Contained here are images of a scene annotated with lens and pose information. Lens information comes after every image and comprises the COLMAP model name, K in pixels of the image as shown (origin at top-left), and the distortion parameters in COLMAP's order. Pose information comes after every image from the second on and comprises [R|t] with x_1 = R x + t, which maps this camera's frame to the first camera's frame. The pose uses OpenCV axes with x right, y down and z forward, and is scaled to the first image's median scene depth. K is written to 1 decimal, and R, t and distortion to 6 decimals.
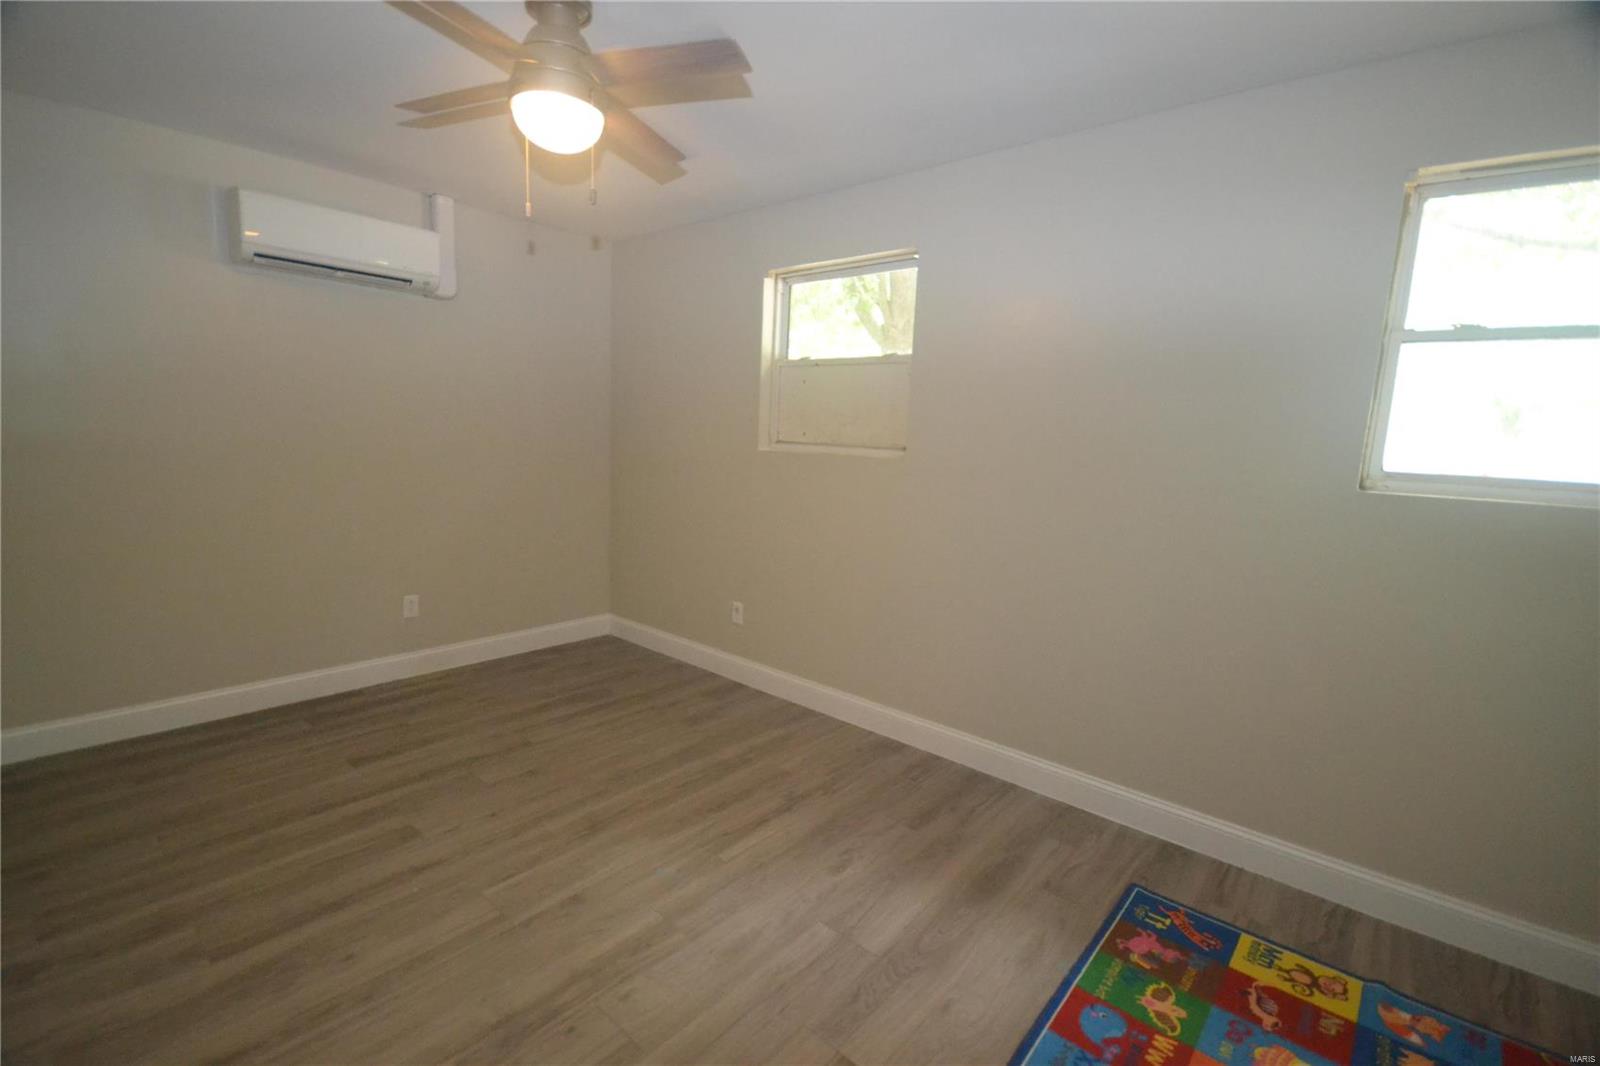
lens RADIAL K [[694.6, 0, 800.0], [0, 694.6, 533.0], [0, 0, 1]] dist [0.000568, 0.000012]
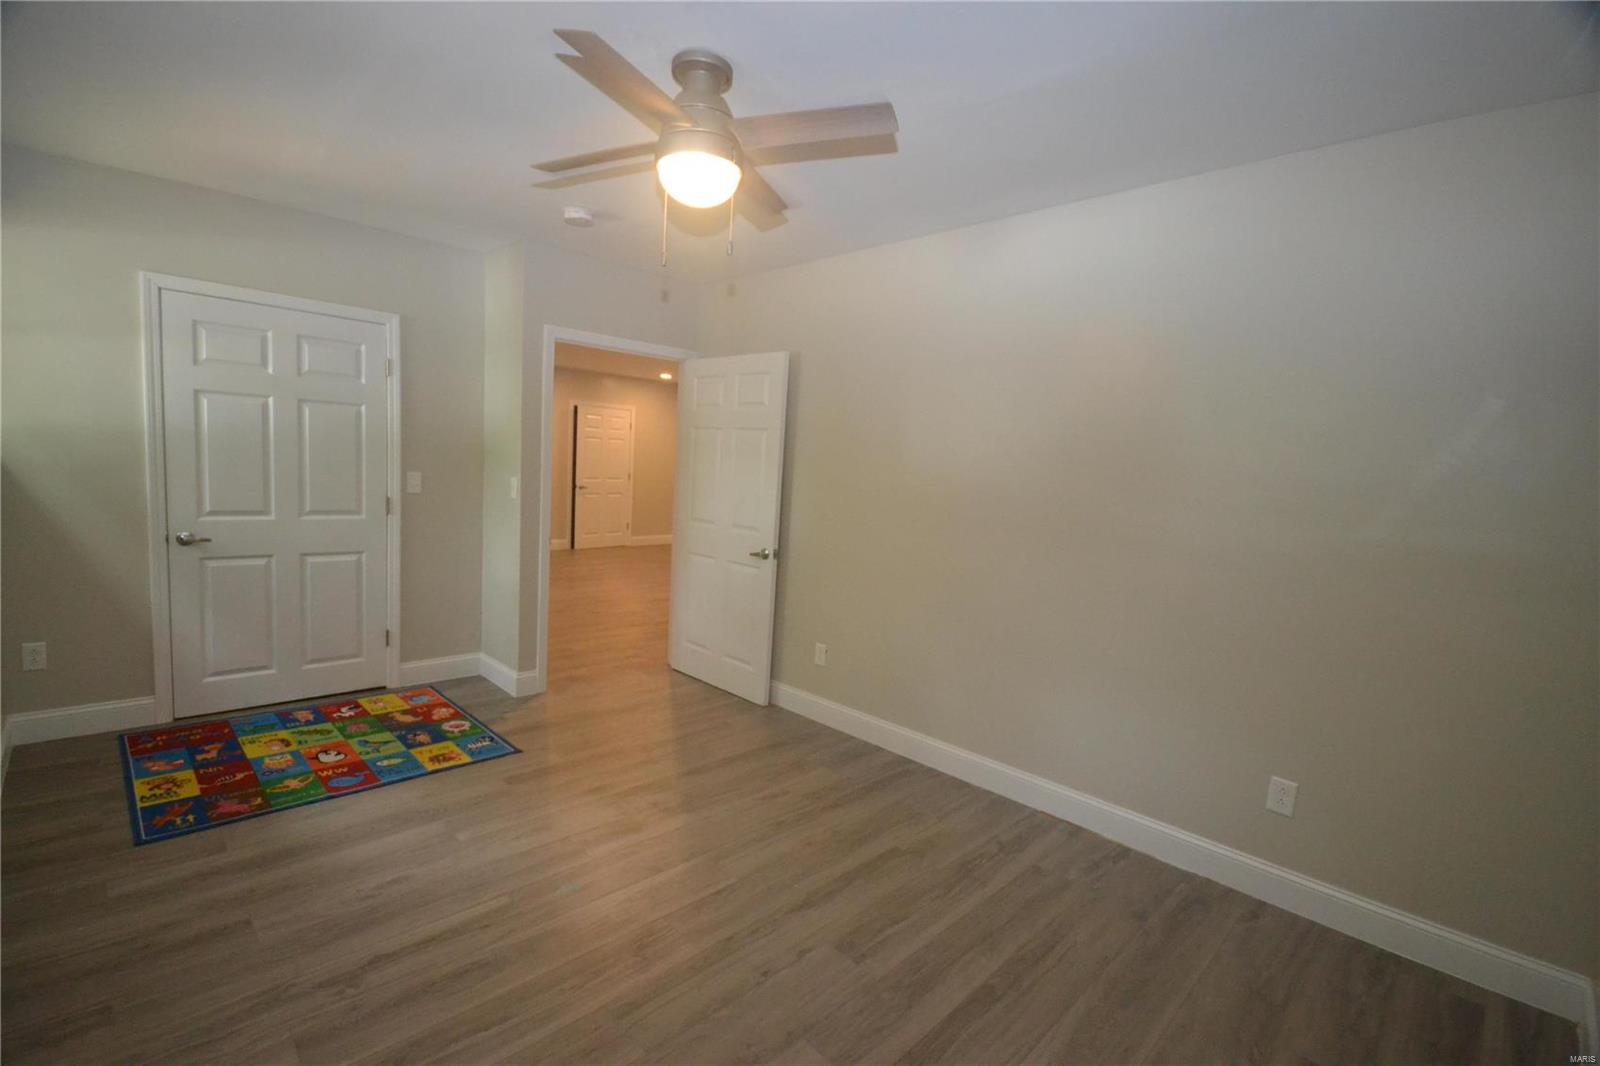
lens RADIAL K [[694.6, 0, 800.0], [0, 694.6, 533.0], [0, 0, 1]] dist [0.000568, 0.000012]
pose [[-0.993674, -0.099863, 0.051376, -0.591731], [-0.084927, 0.967530, 0.238063, -0.321249], [-0.073481, 0.232194, -0.969890, 2.062576]]
